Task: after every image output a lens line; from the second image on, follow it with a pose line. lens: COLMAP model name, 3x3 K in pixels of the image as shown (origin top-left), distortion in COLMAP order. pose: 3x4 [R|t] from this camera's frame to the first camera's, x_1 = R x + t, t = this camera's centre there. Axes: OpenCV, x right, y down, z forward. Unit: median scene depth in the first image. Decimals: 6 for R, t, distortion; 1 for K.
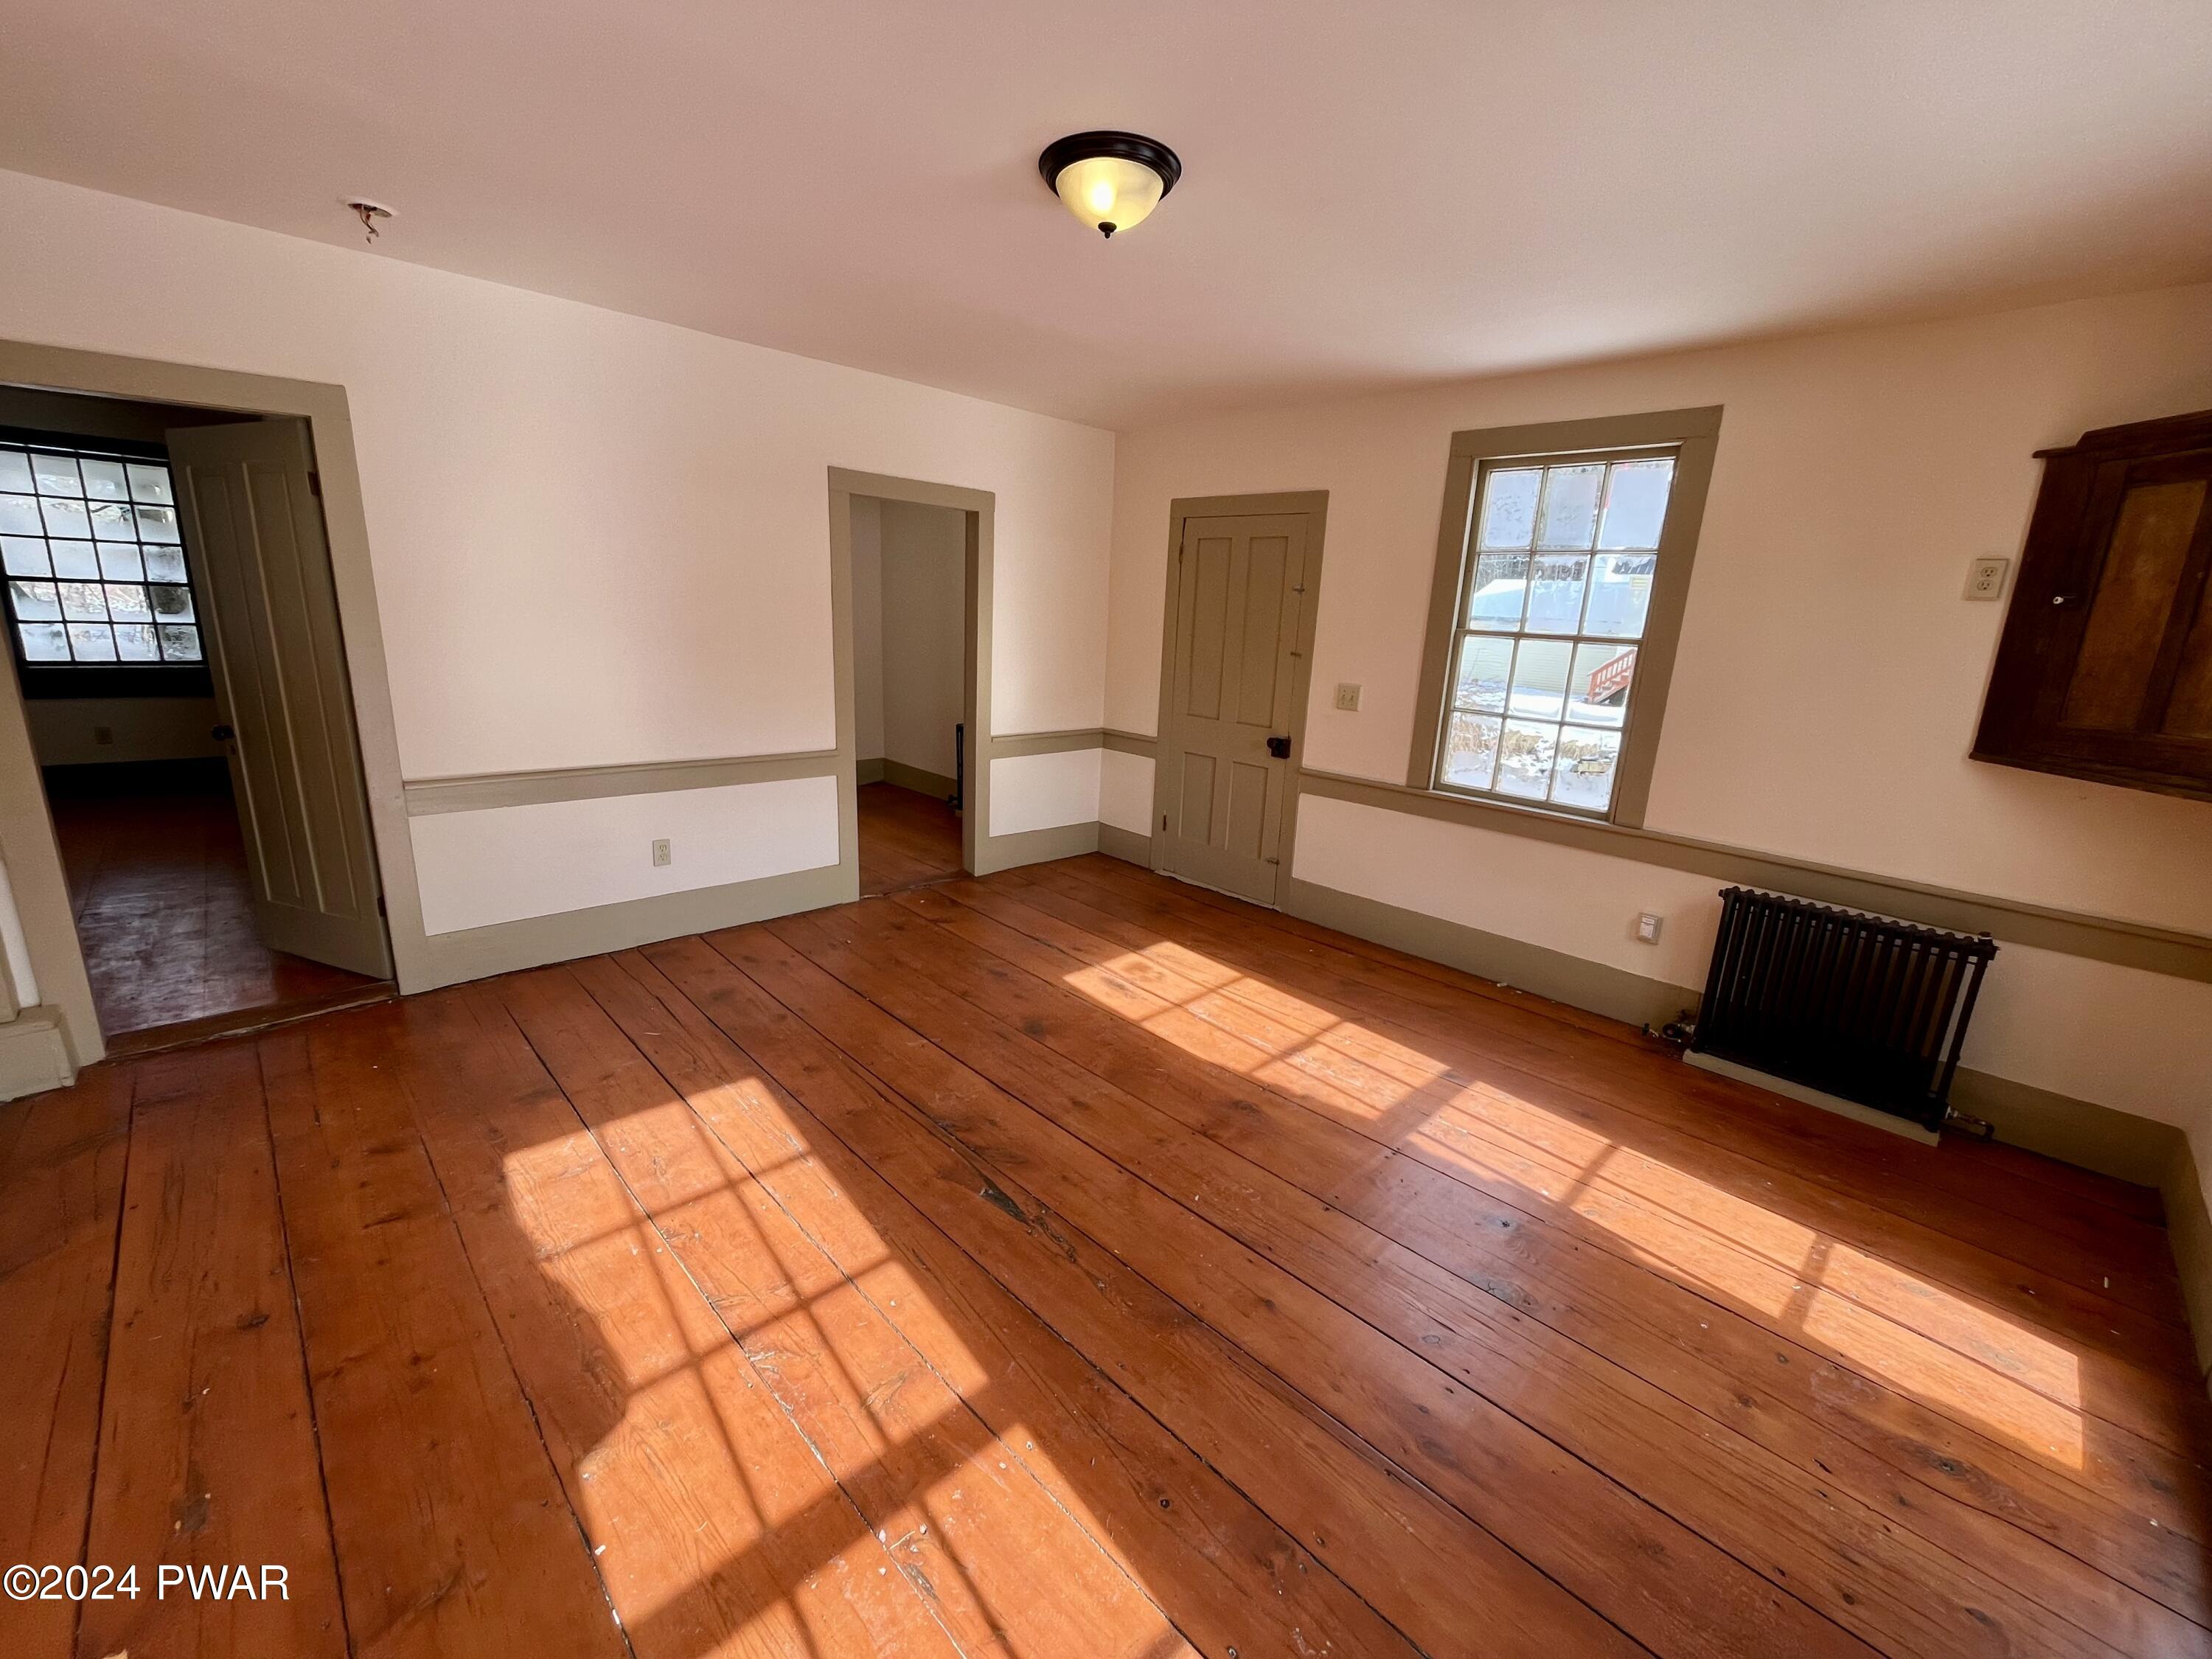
lens RADIAL K [[877.4, 0, 1098.5], [0, 877.4, 823.6], [0, 0, 1]] dist [-0.000775, -0.000287]
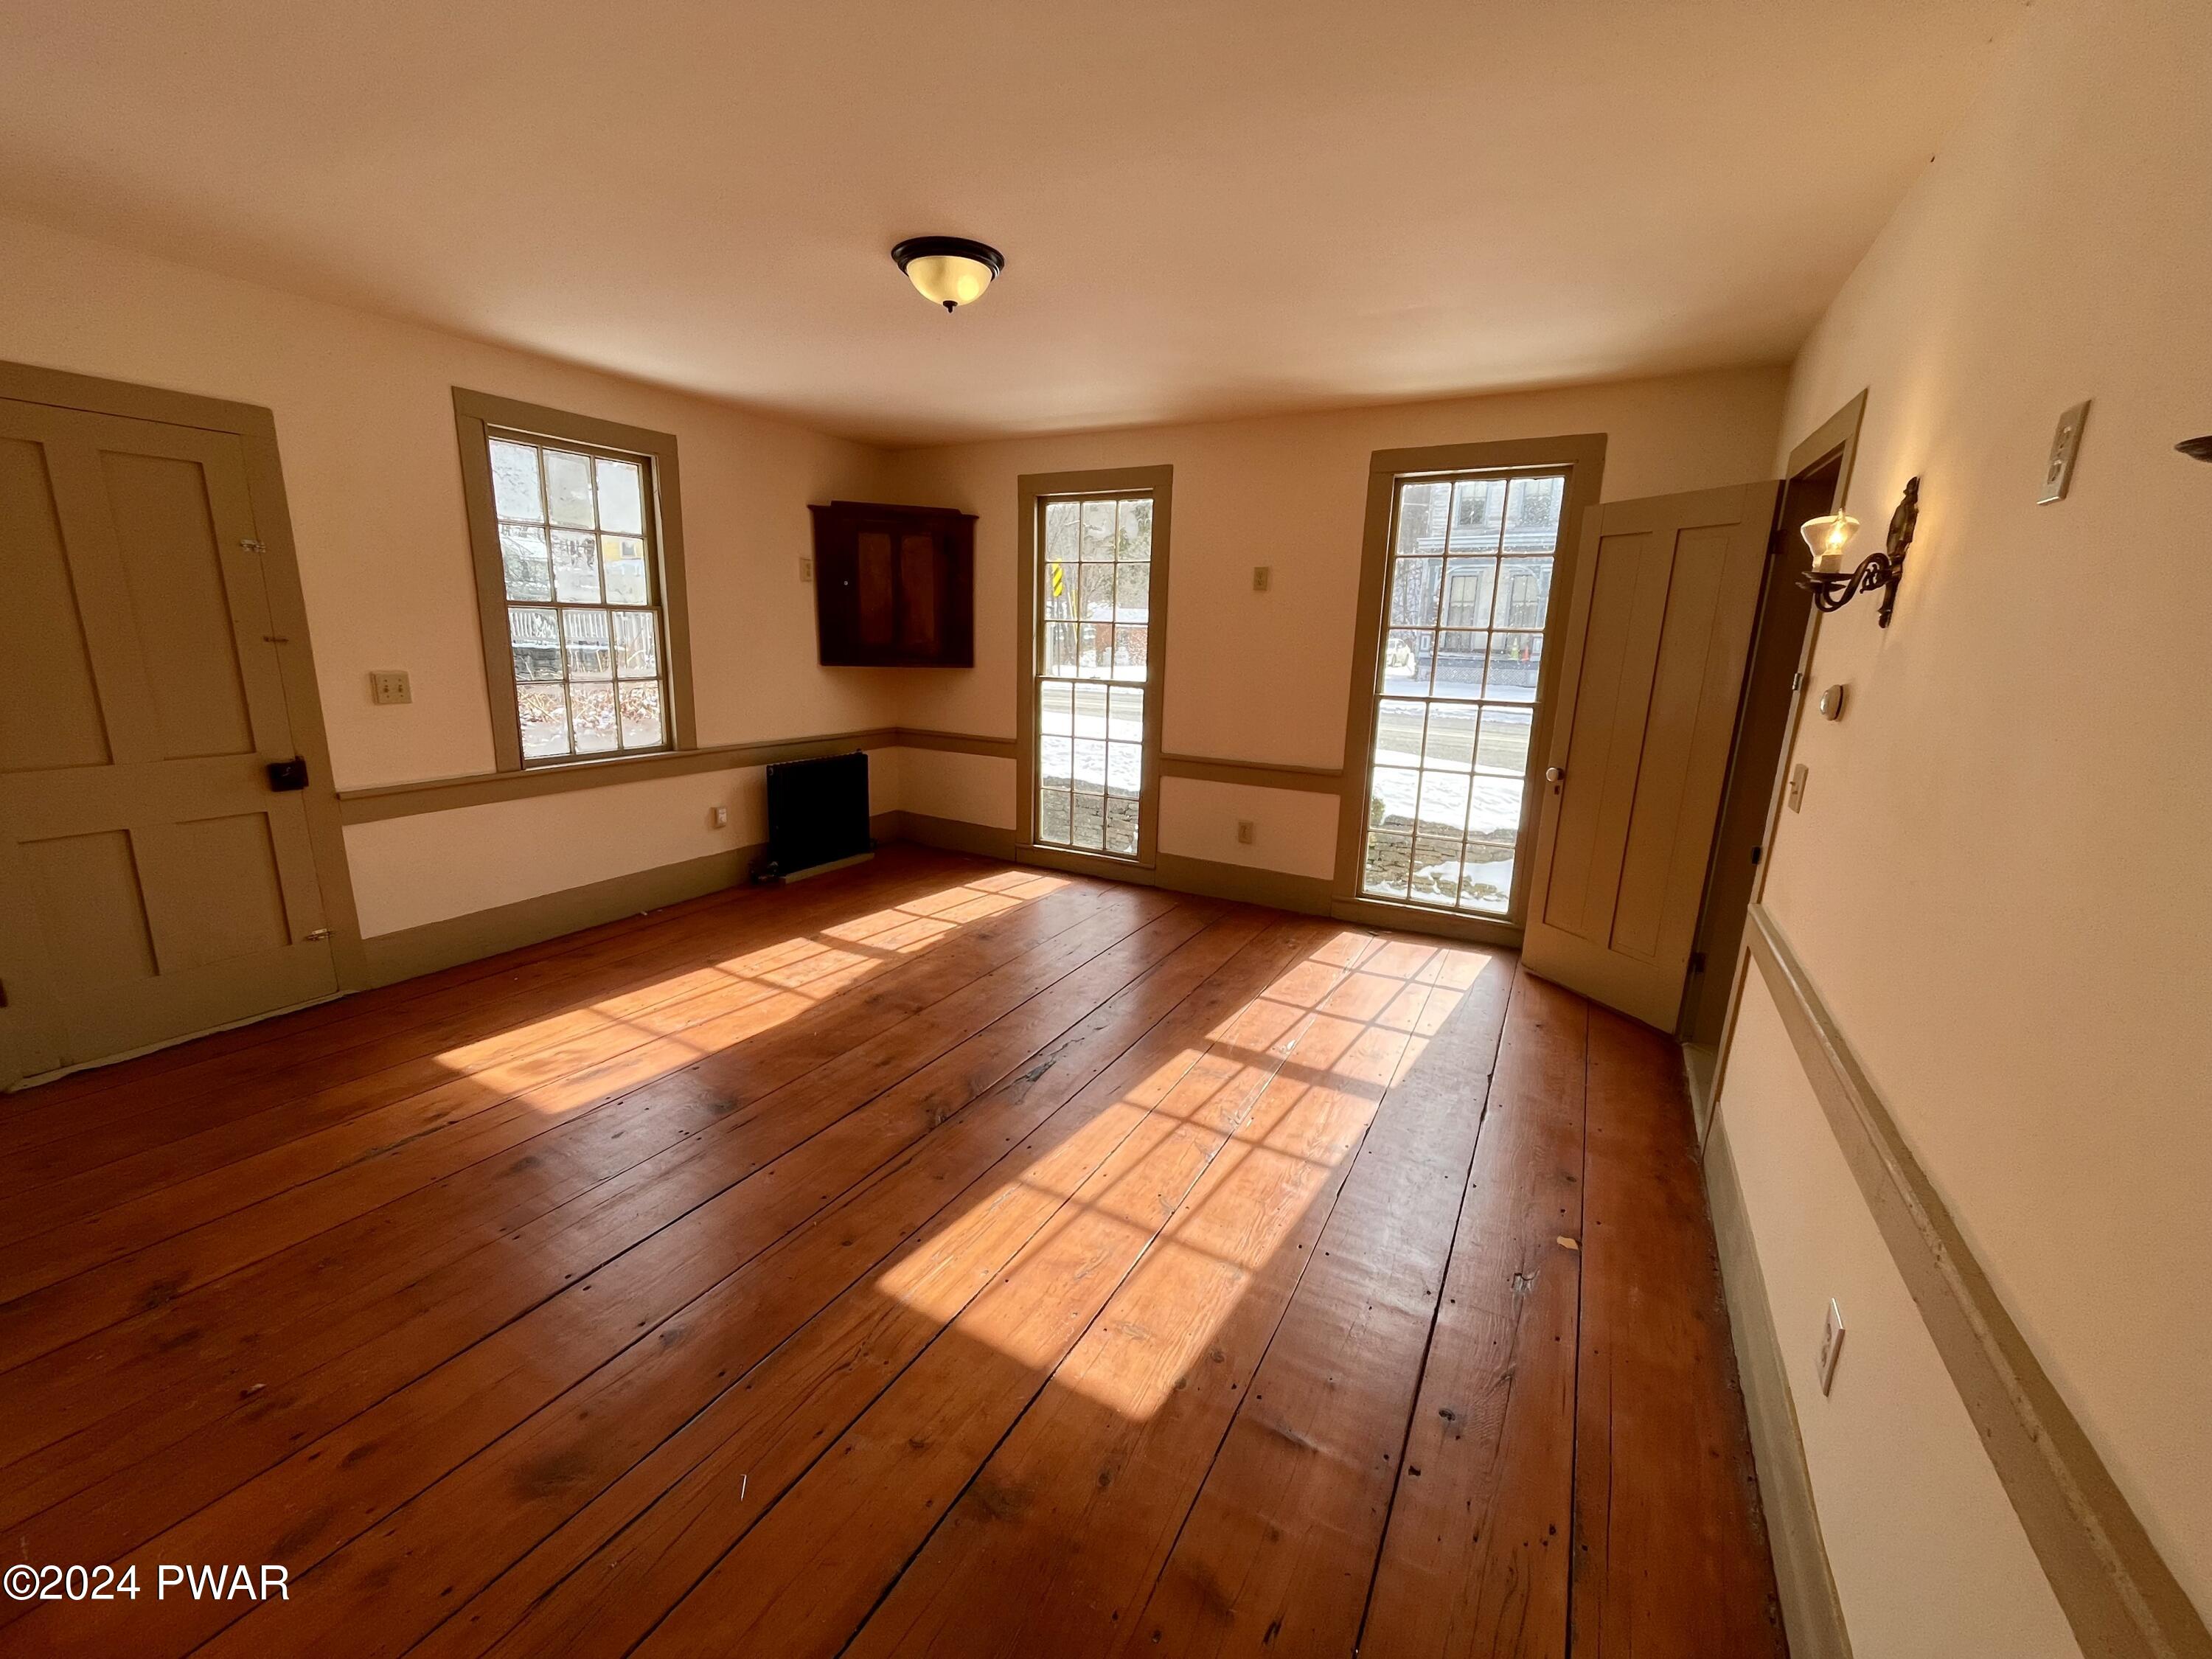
lens RADIAL K [[877.4, 0, 1098.5], [0, 877.4, 823.6], [0, 0, 1]] dist [-0.000775, -0.000287]
pose [[-0.275904, -0.262980, 0.924510, -0.832075], [0.188526, 0.928355, 0.320336, -0.204590], [-0.942515, 0.262676, -0.206558, 0.737747]]
